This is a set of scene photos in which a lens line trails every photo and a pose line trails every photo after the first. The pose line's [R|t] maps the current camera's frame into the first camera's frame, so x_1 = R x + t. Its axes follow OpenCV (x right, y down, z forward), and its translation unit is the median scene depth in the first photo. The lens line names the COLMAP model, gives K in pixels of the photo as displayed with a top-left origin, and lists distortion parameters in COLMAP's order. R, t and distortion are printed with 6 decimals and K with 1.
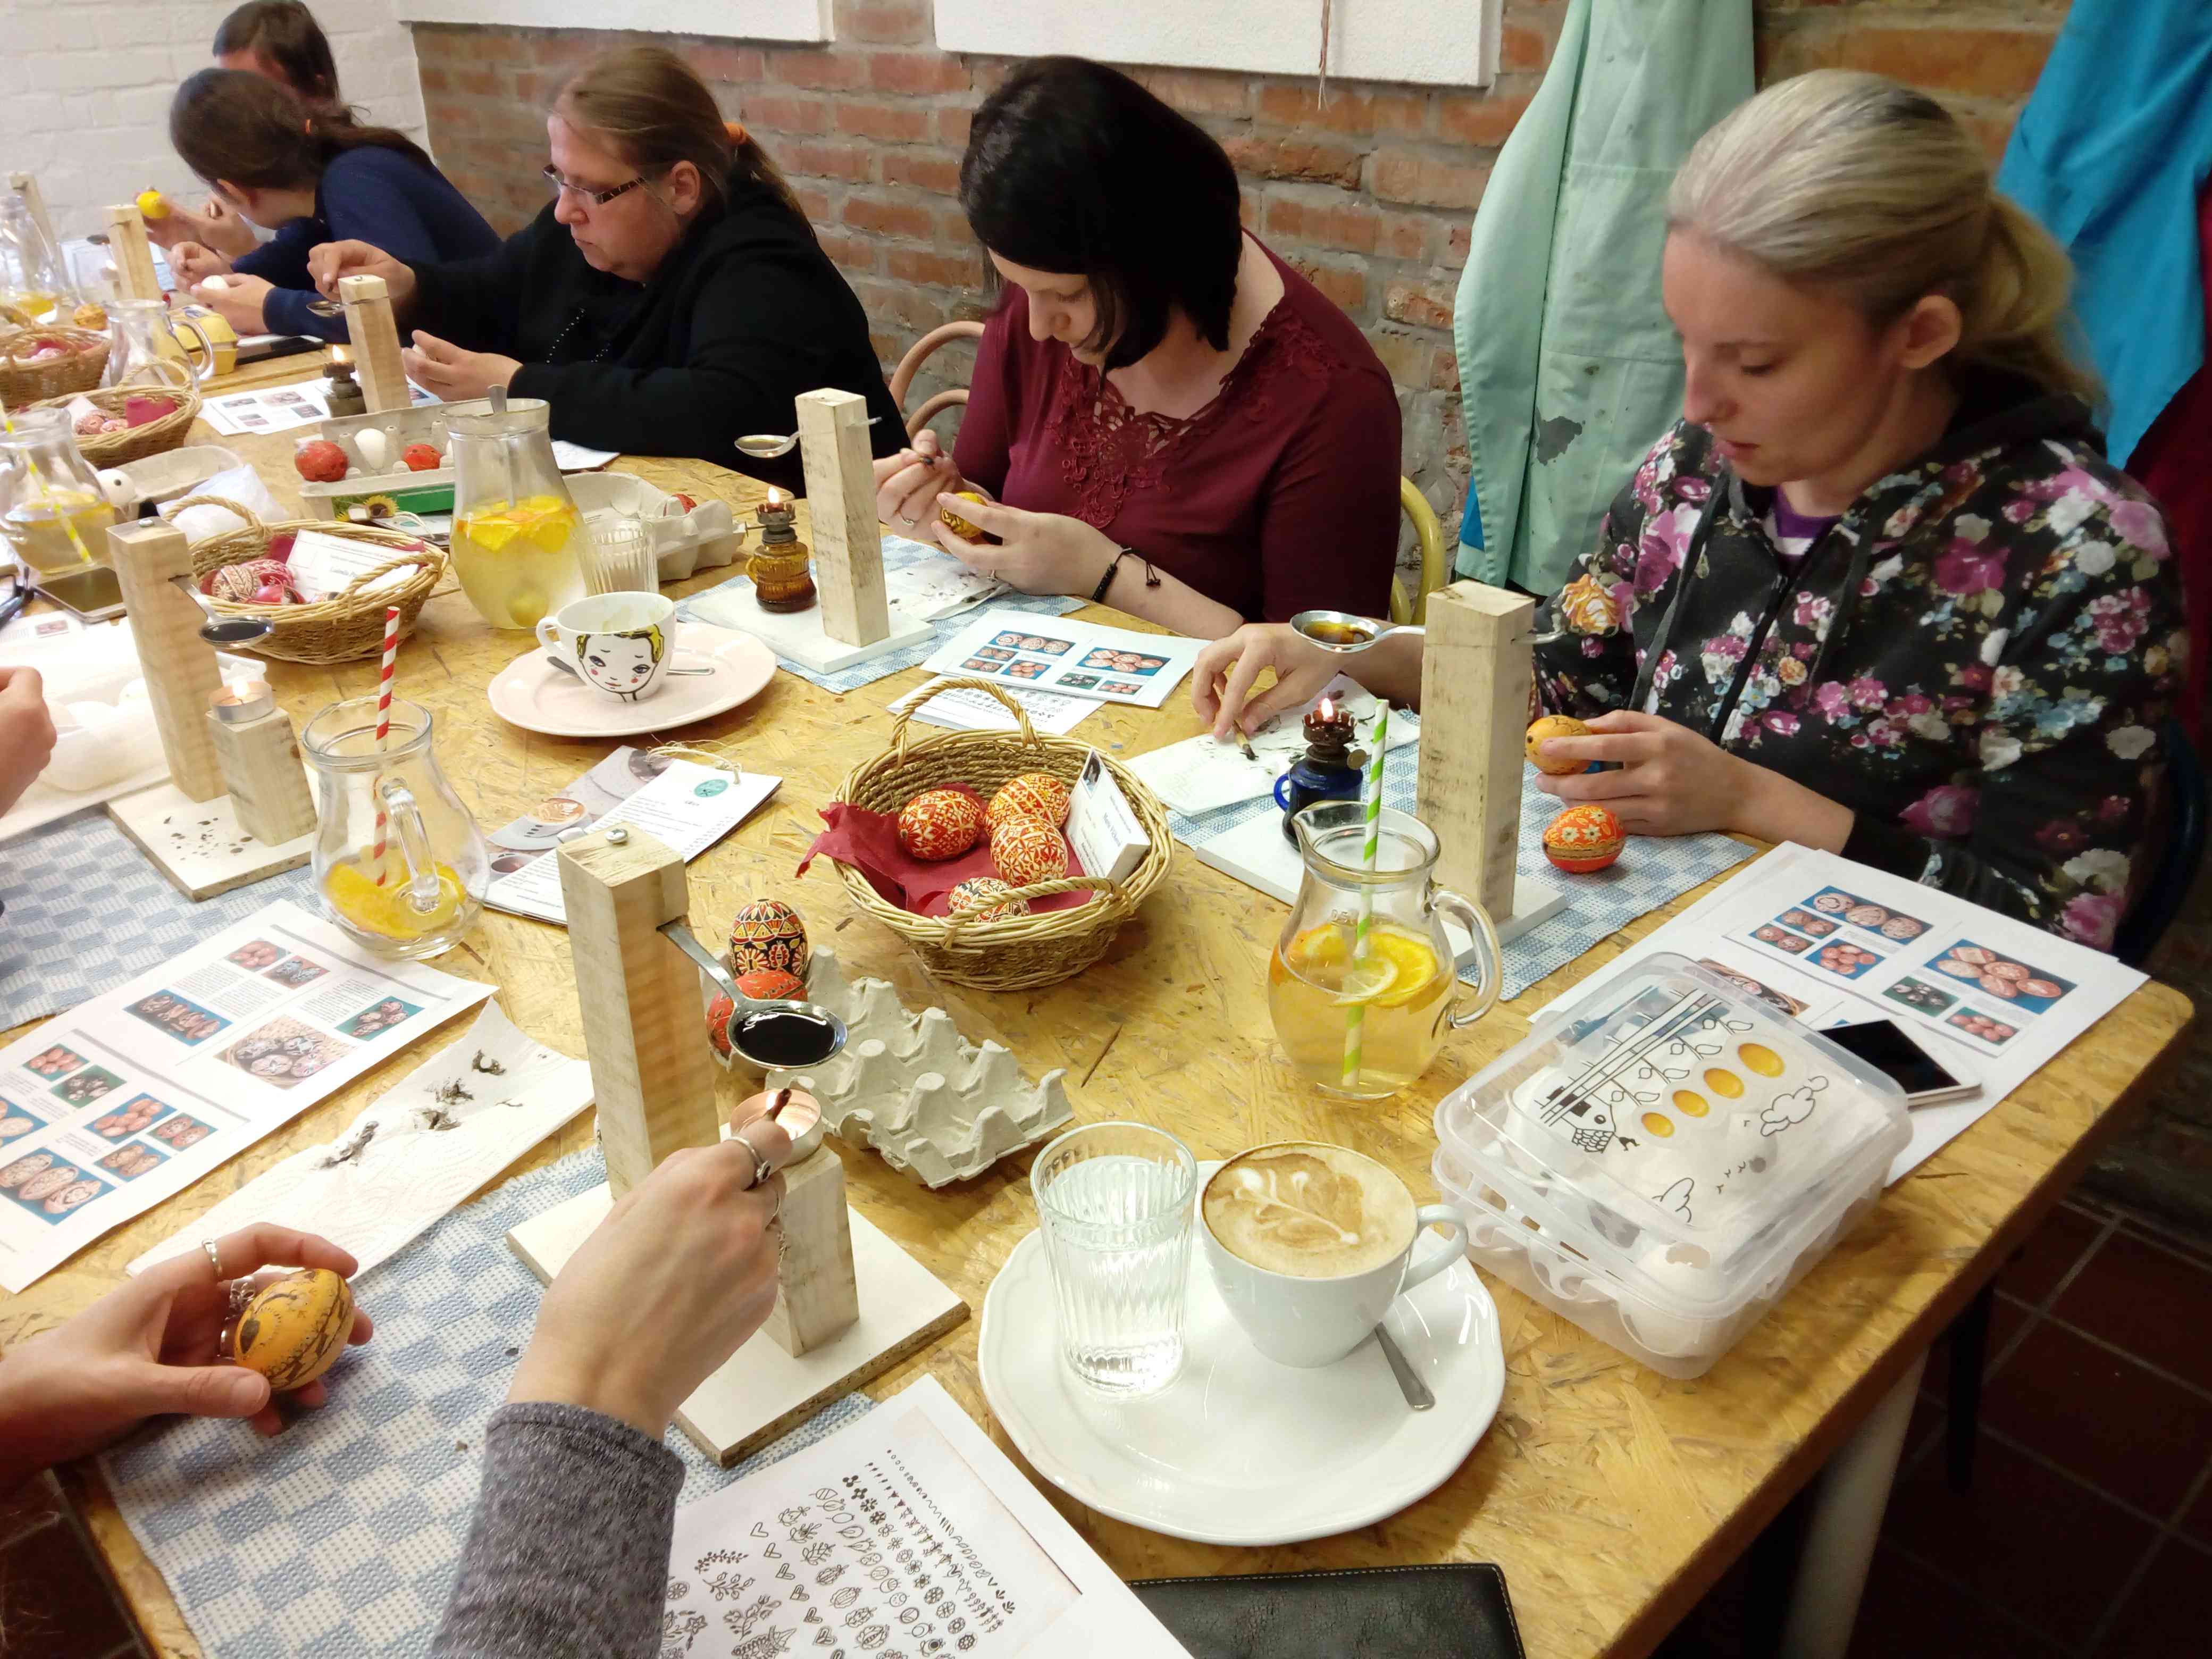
lens RADIAL K [[1774.2, 0, 1117.6], [0, 1774.2, 820.9], [0, 0, 1]] dist [0.098914, -0.207119]
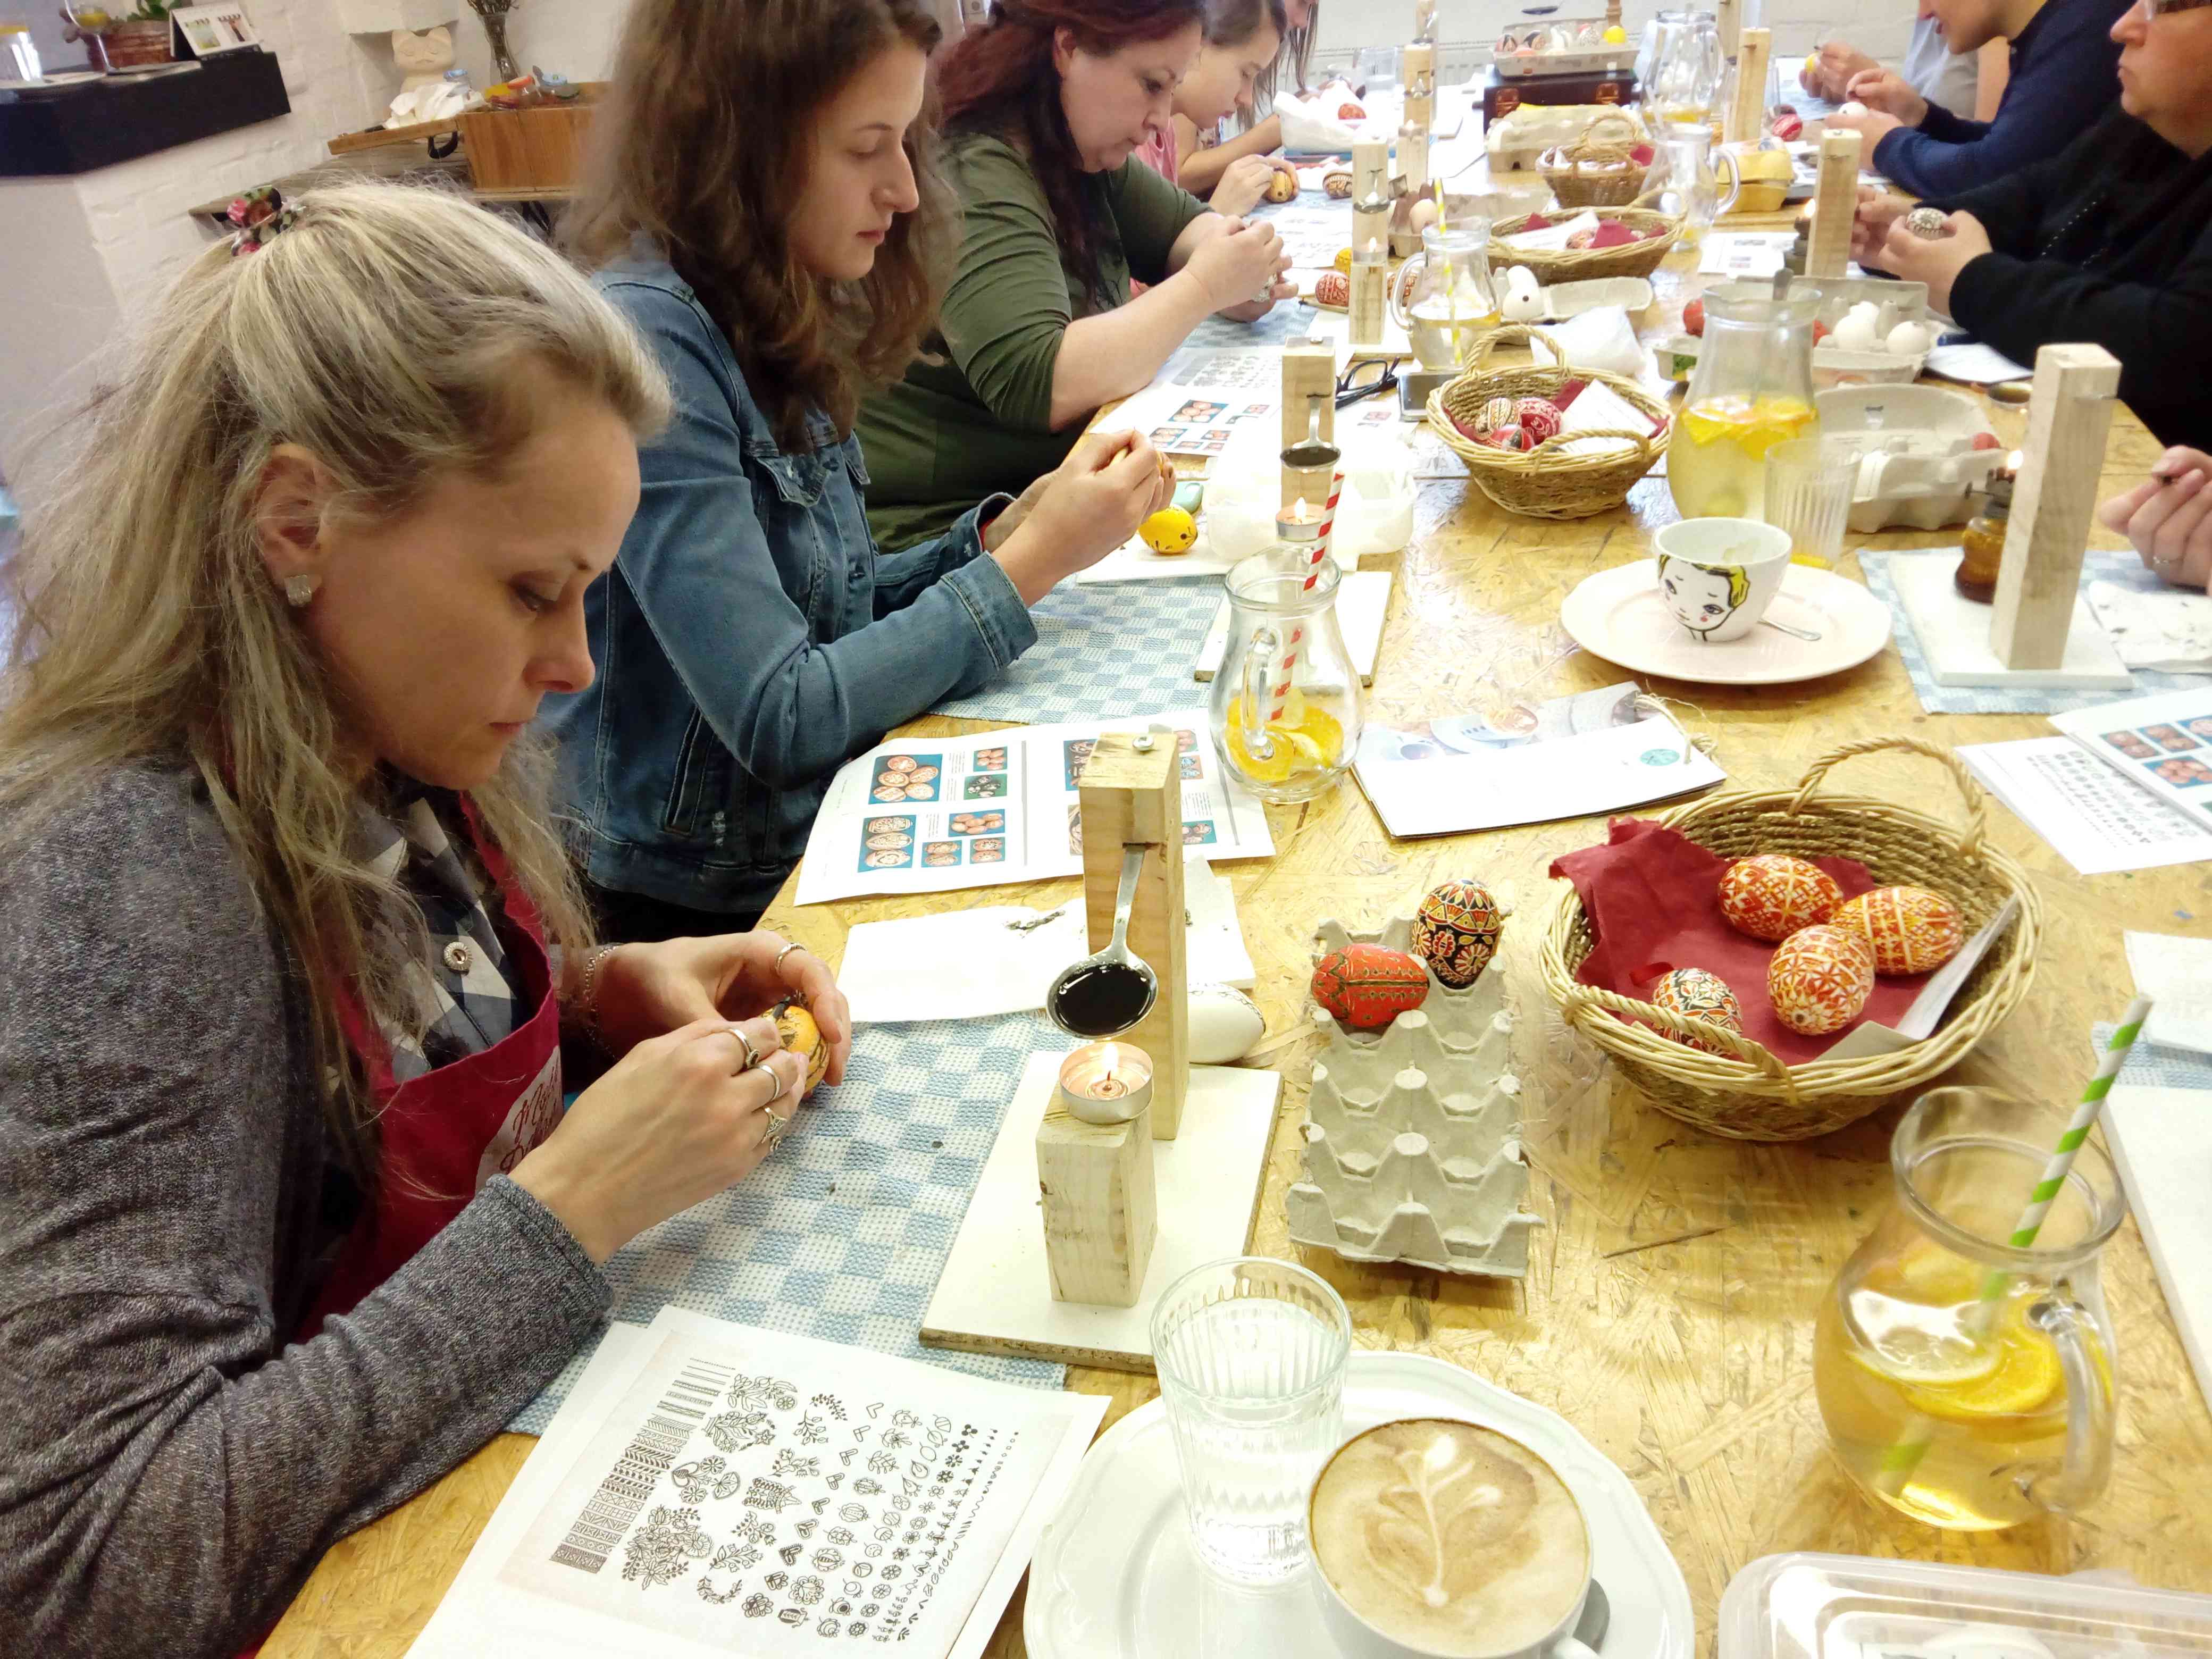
lens RADIAL K [[1774.2, 0, 1117.6], [0, 1774.2, 820.9], [0, 0, 1]] dist [0.098914, -0.207119]
pose [[0.571985, 0.393475, -0.719729, 0.340213], [-0.328941, 0.913823, 0.238170, -0.142062], [0.751419, 0.100519, 0.652123, 0.280756]]
